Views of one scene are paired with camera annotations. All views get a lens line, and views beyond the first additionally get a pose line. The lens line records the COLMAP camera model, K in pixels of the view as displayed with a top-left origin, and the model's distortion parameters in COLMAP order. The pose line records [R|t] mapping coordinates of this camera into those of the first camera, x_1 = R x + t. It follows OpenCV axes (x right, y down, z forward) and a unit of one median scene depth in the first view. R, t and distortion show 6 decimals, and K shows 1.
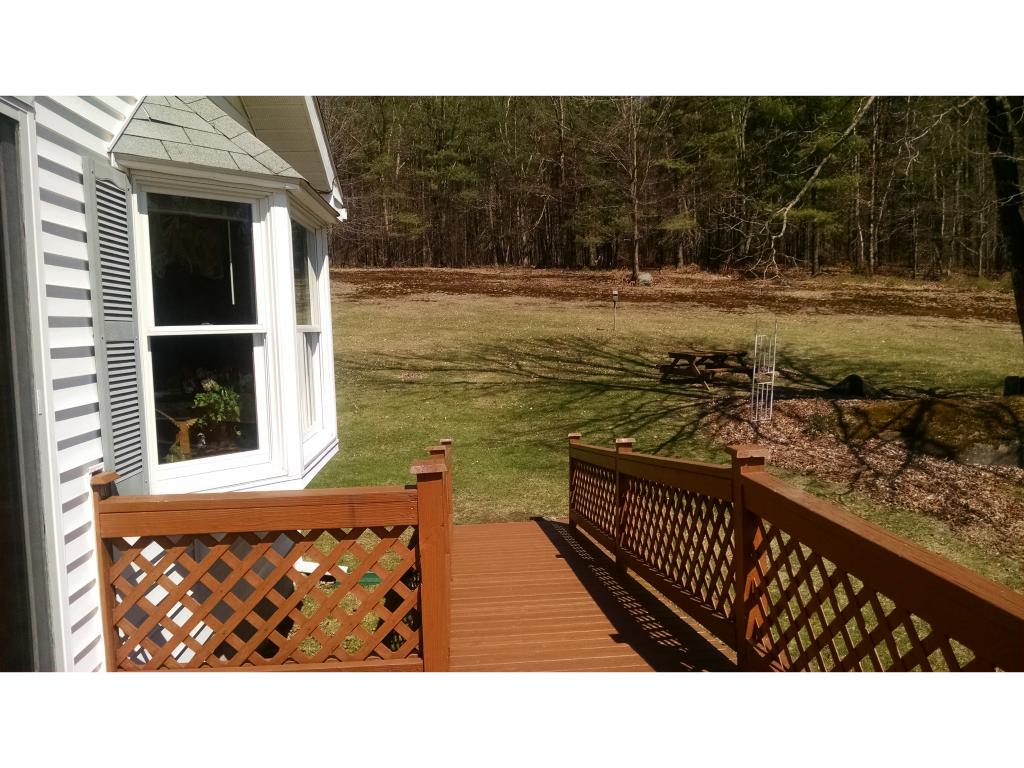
lens RADIAL K [[779.3, 0, 513.5], [0, 779.3, 385.0], [0, 0, 1]] dist [-0.011665, -0.011662]
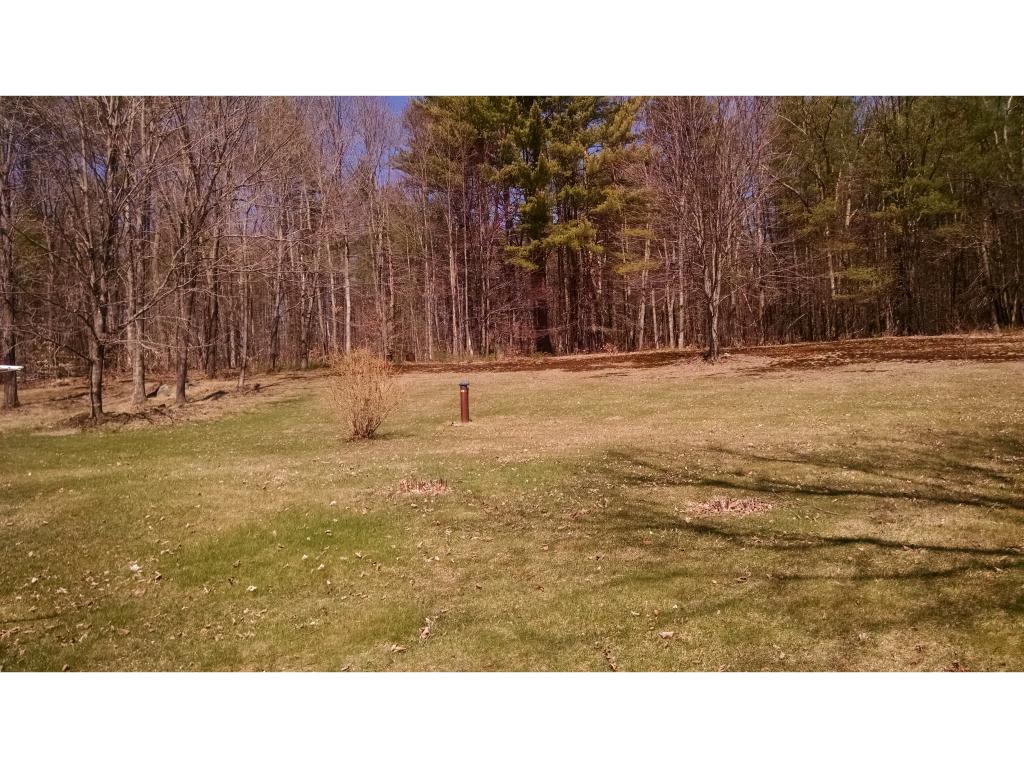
lens RADIAL K [[779.3, 0, 518.7], [0, 779.3, 391.1], [0, 0, 1]] dist [-0.011665, -0.011662]
pose [[0.836385, -0.025985, -0.547527, -0.002091], [-0.038100, 0.993704, -0.105359, -0.011049], [0.546817, 0.108981, 0.830129, 0.269234]]
